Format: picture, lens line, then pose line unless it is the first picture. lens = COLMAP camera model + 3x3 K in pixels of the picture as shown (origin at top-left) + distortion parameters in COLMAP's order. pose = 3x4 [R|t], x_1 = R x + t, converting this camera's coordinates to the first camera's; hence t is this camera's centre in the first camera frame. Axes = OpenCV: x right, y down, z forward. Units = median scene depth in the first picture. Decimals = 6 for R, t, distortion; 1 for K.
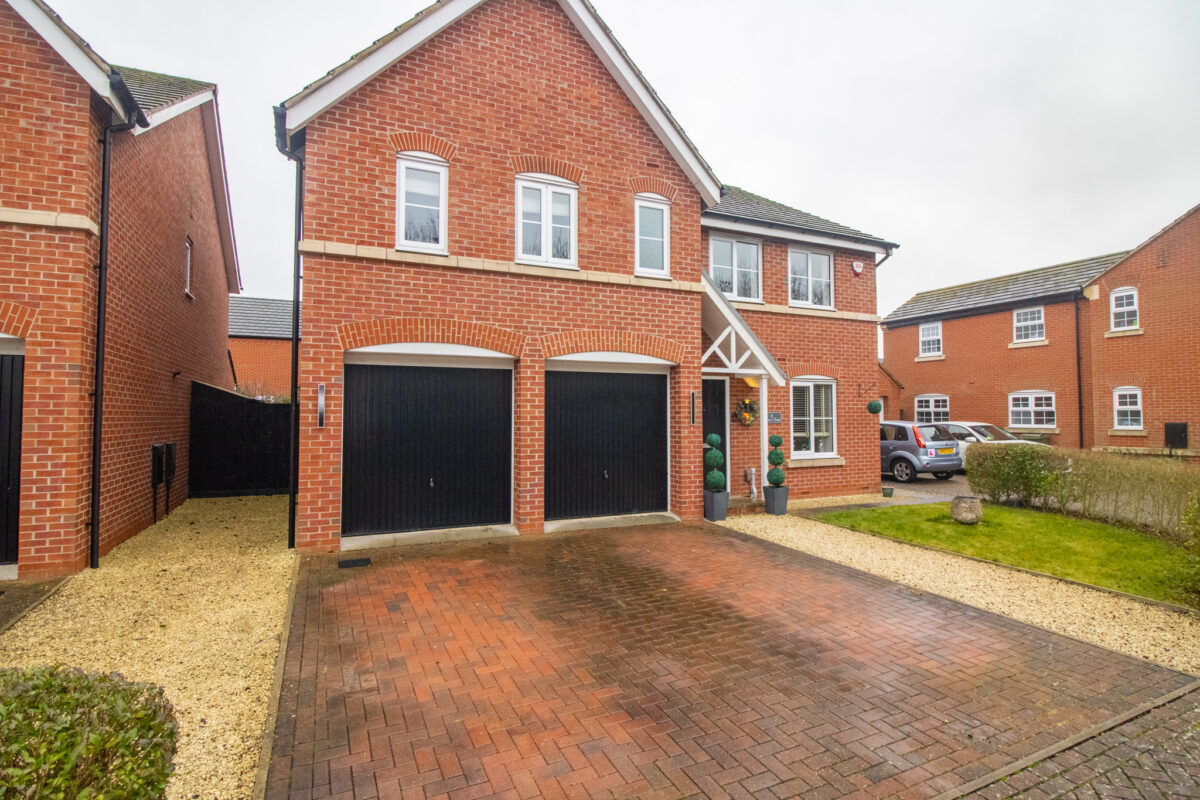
lens RADIAL K [[615.3, 0, 603.4], [0, 615.3, 395.2], [0, 0, 1]] dist [-0.002472, -0.000304]
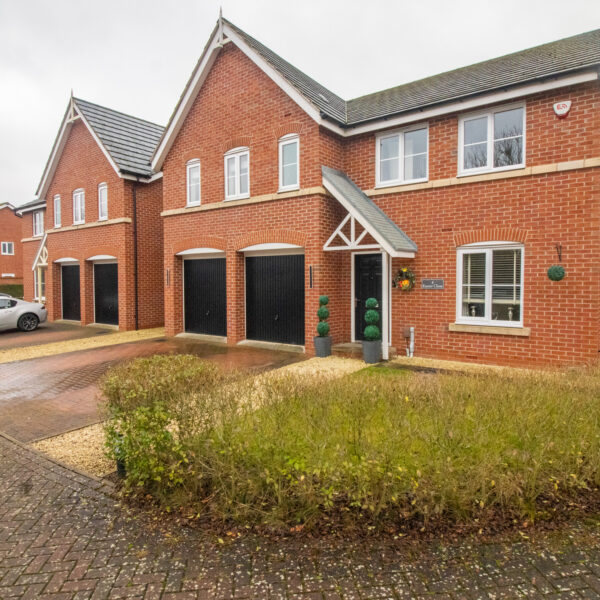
lens RADIAL K [[425.9, 0, 298.0], [0, 425.9, 295.7], [0, 0, 1]] dist [-0.002050, -0.007715]
pose [[0.461595, 0.035229, -0.886391, 1.005441], [0.032576, 0.997864, 0.056624, 0.006970], [0.886492, -0.055012, 0.459462, 0.512262]]
